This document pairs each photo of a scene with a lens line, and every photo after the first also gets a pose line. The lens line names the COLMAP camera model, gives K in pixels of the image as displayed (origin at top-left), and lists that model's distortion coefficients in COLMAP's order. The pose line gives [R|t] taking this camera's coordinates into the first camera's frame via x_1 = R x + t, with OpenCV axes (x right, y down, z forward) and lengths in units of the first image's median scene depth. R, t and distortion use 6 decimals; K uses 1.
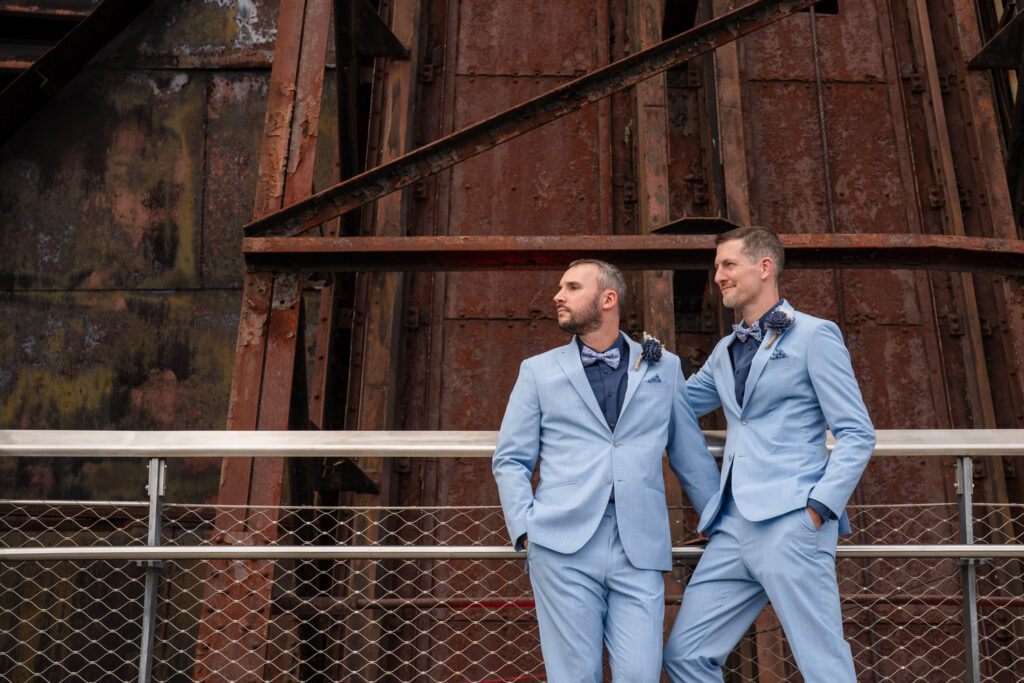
lens RADIAL K [[2250.5, 0, 512.0], [0, 2250.5, 341.5], [0, 0, 1]] dist [-0.045163, 0.615230]
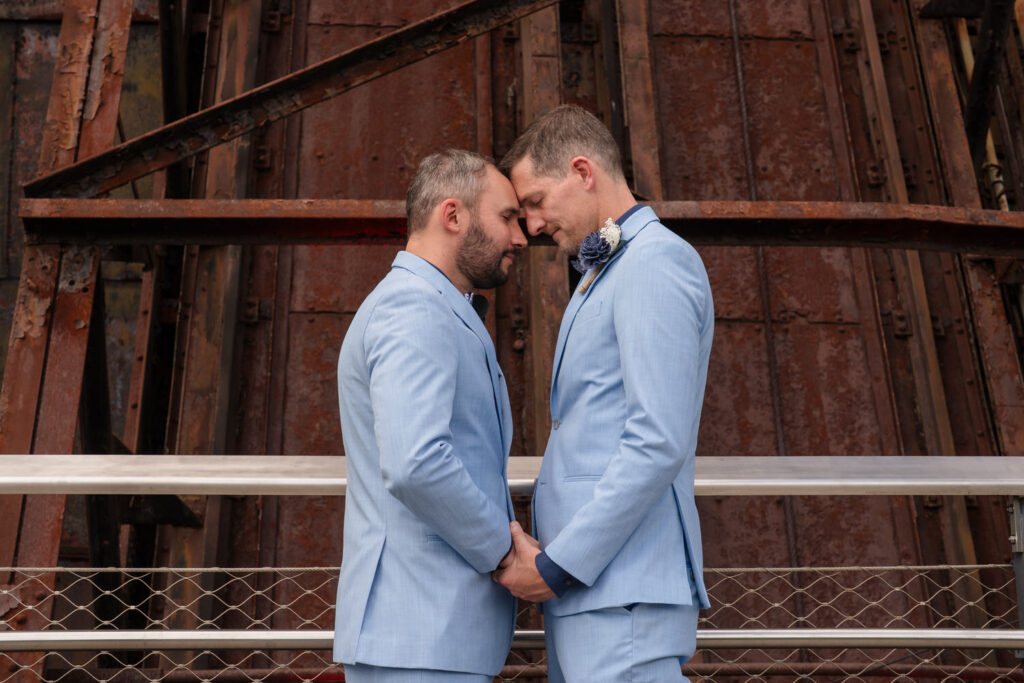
lens RADIAL K [[2250.5, 0, 512.0], [0, 2250.5, 341.5], [0, 0, 1]] dist [-0.045163, 0.615230]
pose [[0.998201, 0.006522, 0.059601, 0.002363], [-0.006233, 0.999968, -0.005029, 0.004475], [-0.059632, 0.004649, 0.998210, 0.171782]]
